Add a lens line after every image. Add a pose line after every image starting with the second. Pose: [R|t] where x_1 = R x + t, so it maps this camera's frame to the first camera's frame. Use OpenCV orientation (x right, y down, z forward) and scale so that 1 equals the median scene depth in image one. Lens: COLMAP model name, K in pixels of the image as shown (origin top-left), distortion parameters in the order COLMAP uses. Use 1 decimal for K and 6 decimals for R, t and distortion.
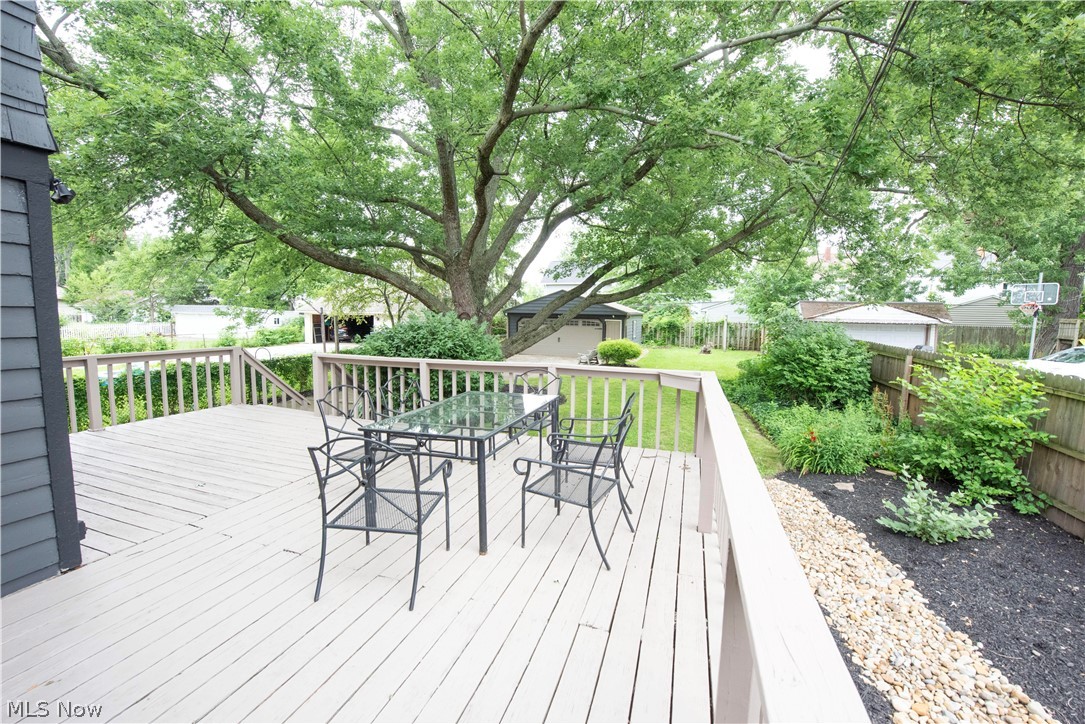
lens RADIAL K [[436.8, 0, 541.0], [0, 436.8, 357.6], [0, 0, 1]] dist [-0.017857, -0.000827]
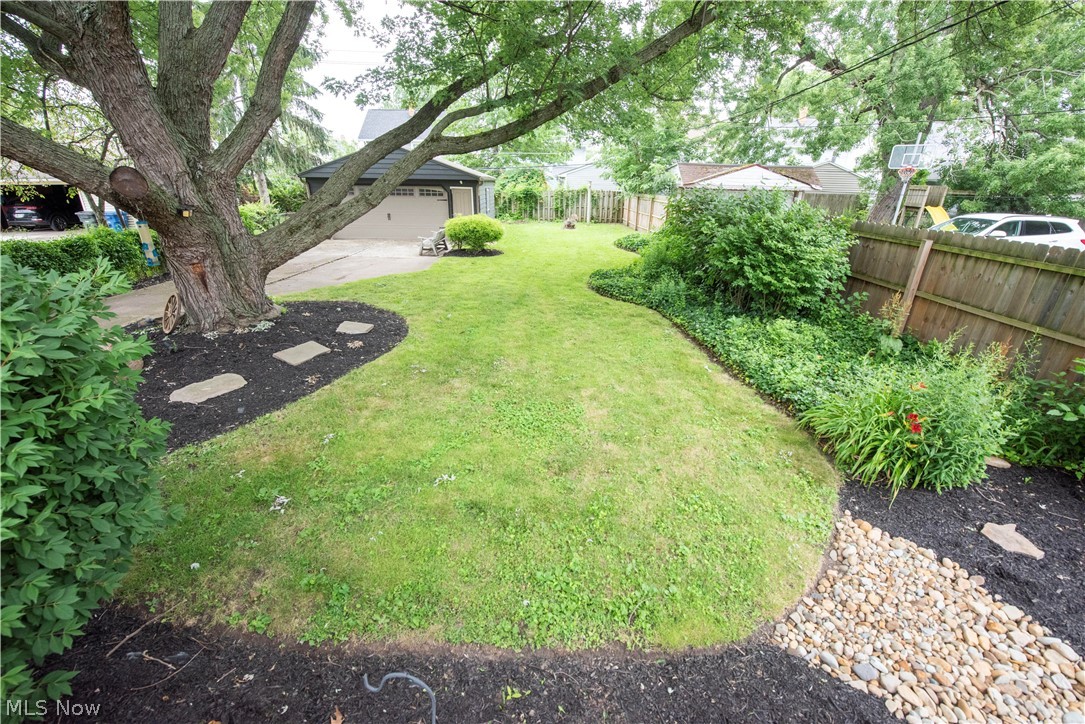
lens RADIAL K [[436.8, 0, 541.0], [0, 436.8, 357.6], [0, 0, 1]] dist [-0.017857, -0.000827]
pose [[0.938286, -0.128147, 0.321245, 0.019526], [0.033224, 0.957926, 0.285085, -0.016905], [-0.344262, -0.256818, 0.903066, 0.233216]]
